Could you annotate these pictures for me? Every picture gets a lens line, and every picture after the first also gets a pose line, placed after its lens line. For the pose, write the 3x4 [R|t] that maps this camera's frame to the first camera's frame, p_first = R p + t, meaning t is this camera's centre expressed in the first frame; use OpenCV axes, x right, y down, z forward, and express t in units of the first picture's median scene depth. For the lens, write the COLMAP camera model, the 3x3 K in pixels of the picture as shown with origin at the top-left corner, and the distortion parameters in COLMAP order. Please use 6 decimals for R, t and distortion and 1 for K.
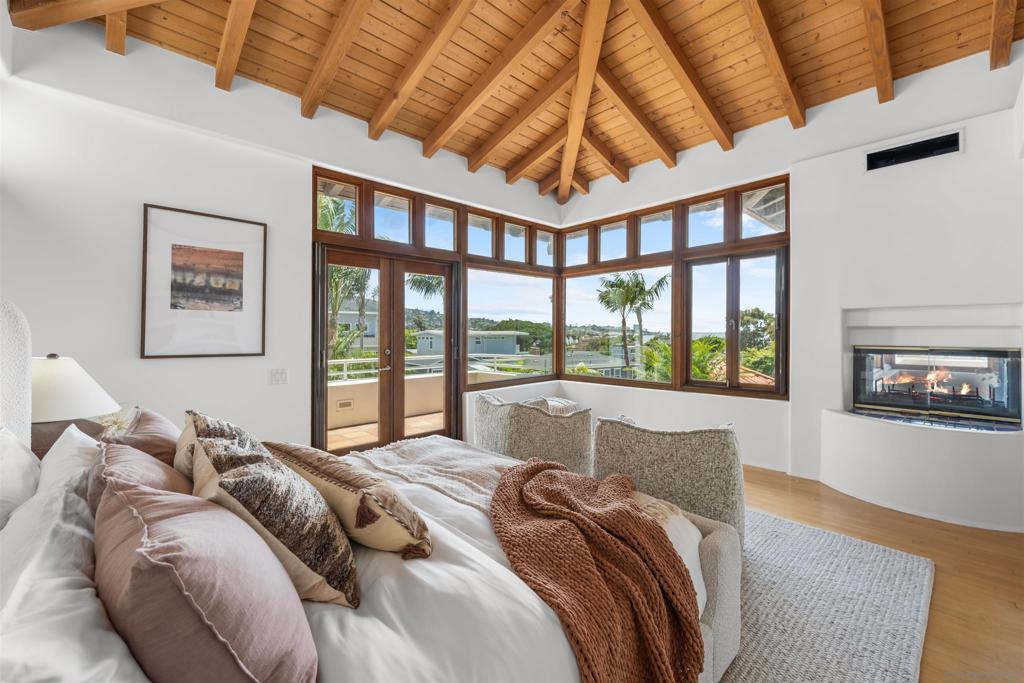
lens RADIAL K [[416.6, 0, 507.7], [0, 416.6, 338.4], [0, 0, 1]] dist [0.000372, -0.000285]
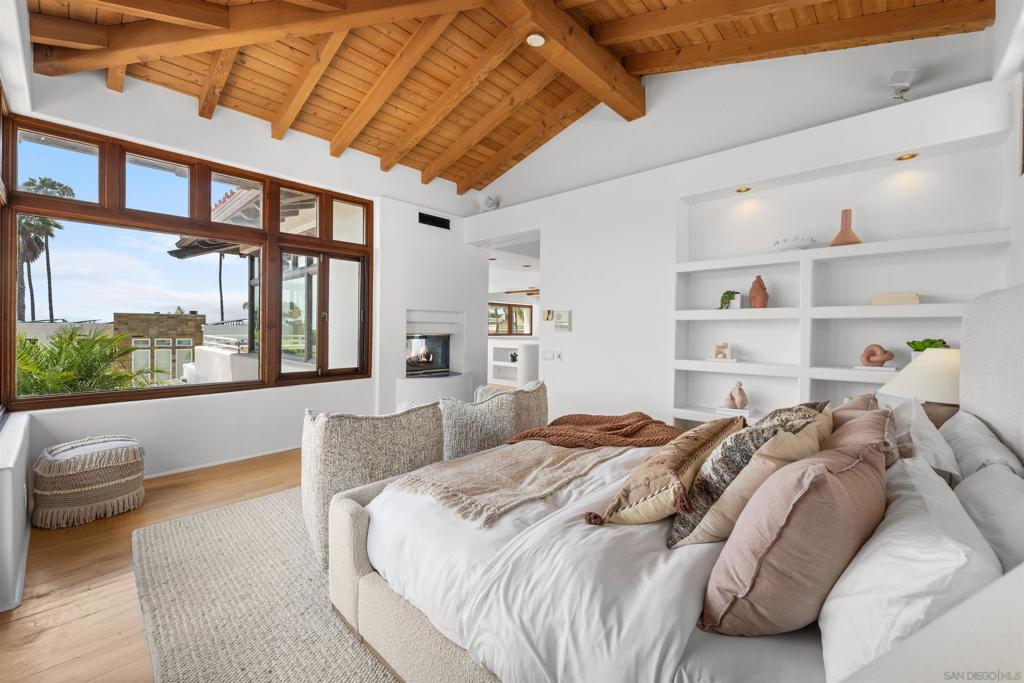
lens RADIAL K [[416.6, 0, 506.0], [0, 416.6, 336.3], [0, 0, 1]] dist [0.000372, -0.000285]
pose [[-0.065982, -0.013384, 0.997731, -0.708733], [0.003374, 0.999901, 0.013637, 0.005737], [-0.997815, 0.004266, -0.065931, 0.746627]]
